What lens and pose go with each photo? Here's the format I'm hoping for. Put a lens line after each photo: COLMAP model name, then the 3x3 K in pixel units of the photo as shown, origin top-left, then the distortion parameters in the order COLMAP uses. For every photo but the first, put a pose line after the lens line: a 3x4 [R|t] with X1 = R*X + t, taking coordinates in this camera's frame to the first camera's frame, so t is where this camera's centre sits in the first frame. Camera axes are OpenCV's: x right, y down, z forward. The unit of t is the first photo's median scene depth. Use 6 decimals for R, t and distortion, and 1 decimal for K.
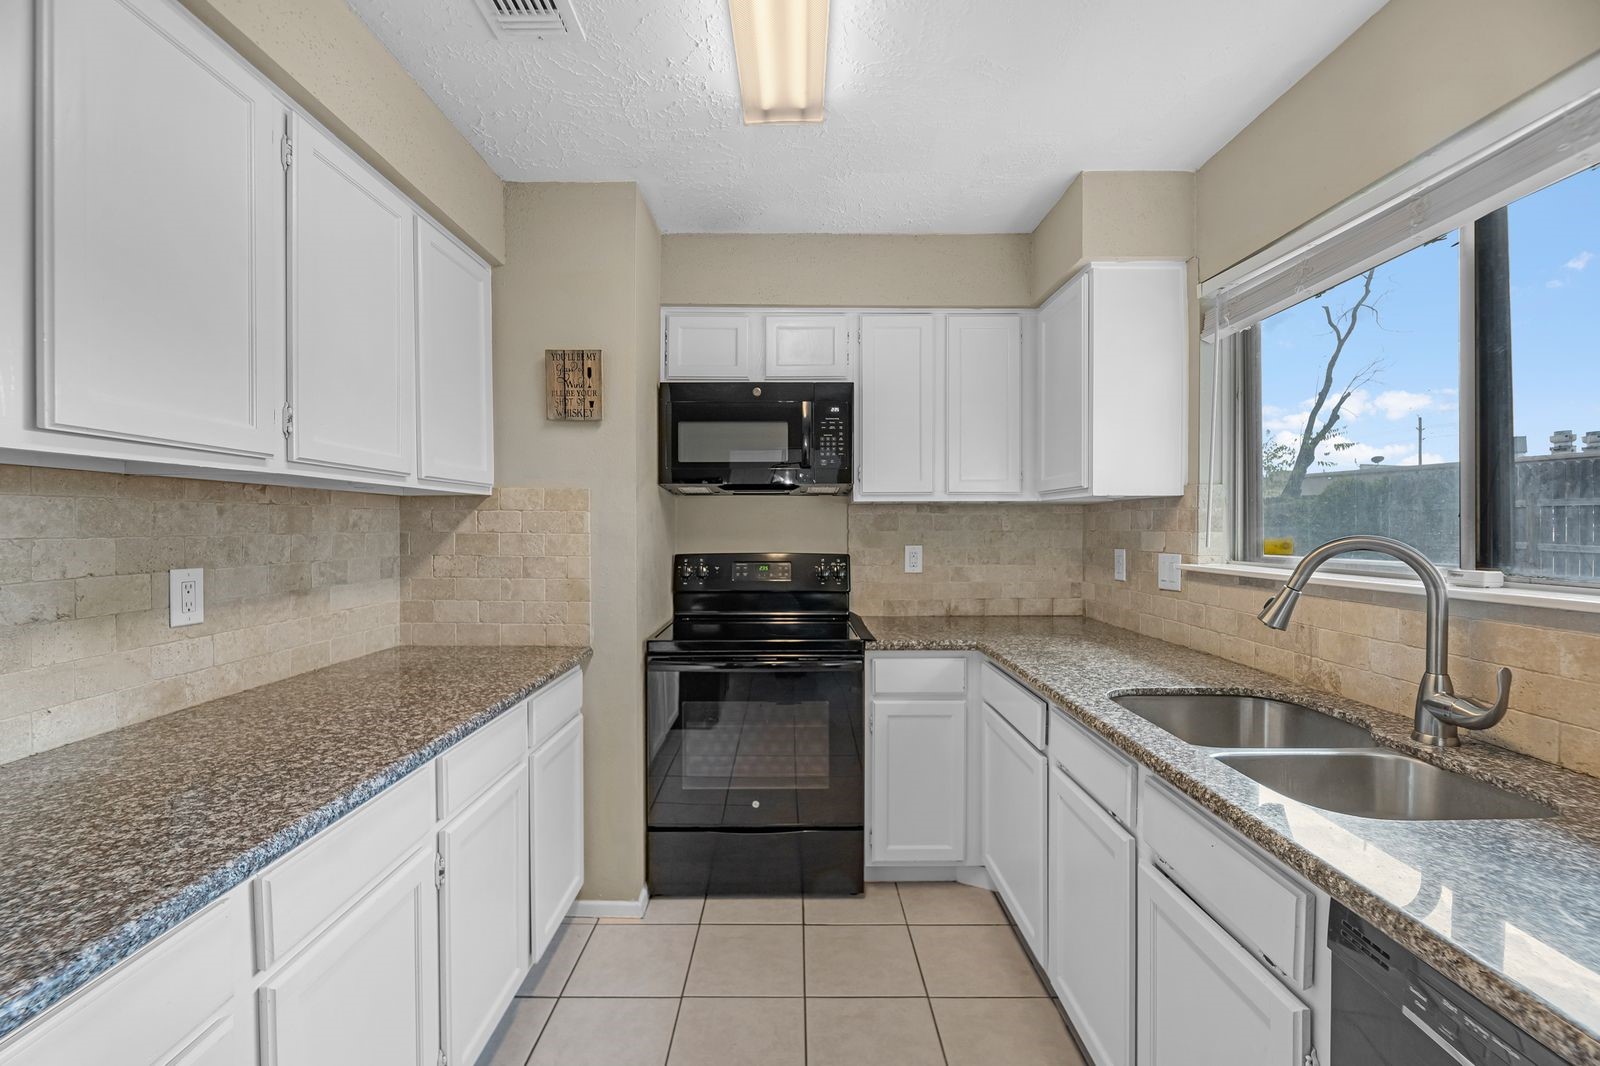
lens RADIAL K [[673.8, 0, 795.3], [0, 673.8, 532.1], [0, 0, 1]] dist [-0.003345, -0.001976]
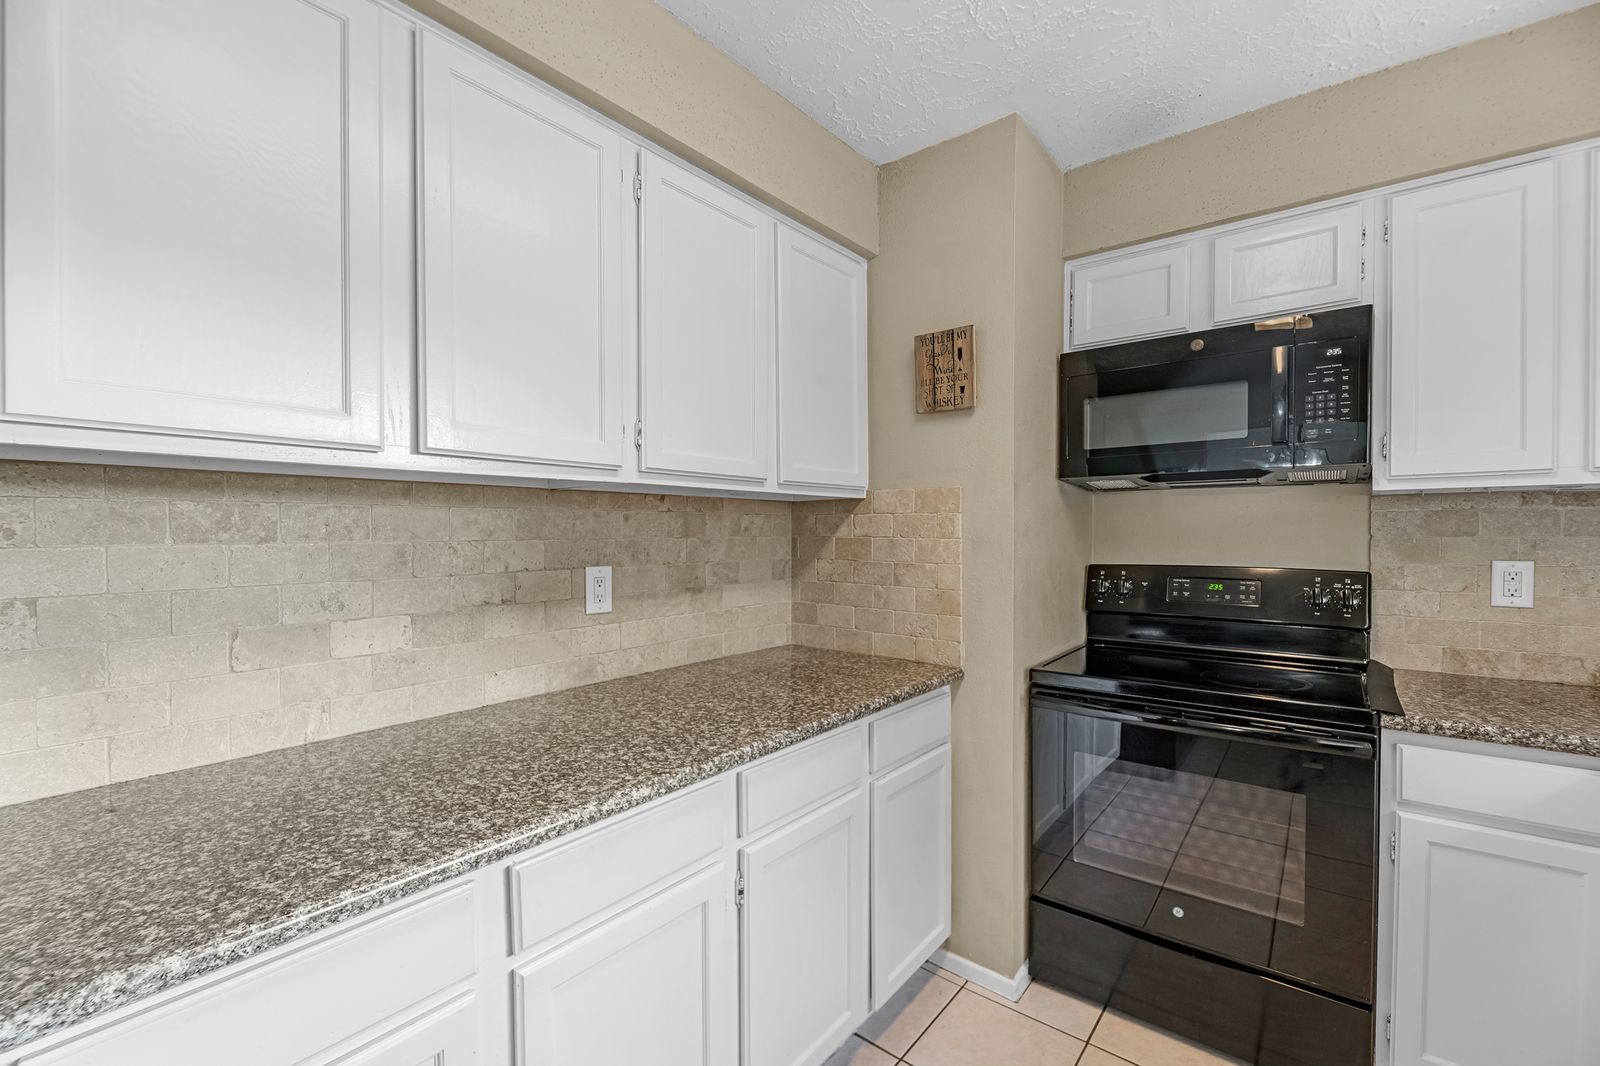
lens RADIAL K [[673.8, 0, 799.7], [0, 673.8, 541.8], [0, 0, 1]] dist [-0.003345, -0.001976]
pose [[0.773509, 0.008259, -0.633731, 0.087776], [-0.003081, 0.999952, 0.009271, -0.001177], [0.633777, -0.005218, 0.773498, 0.195740]]
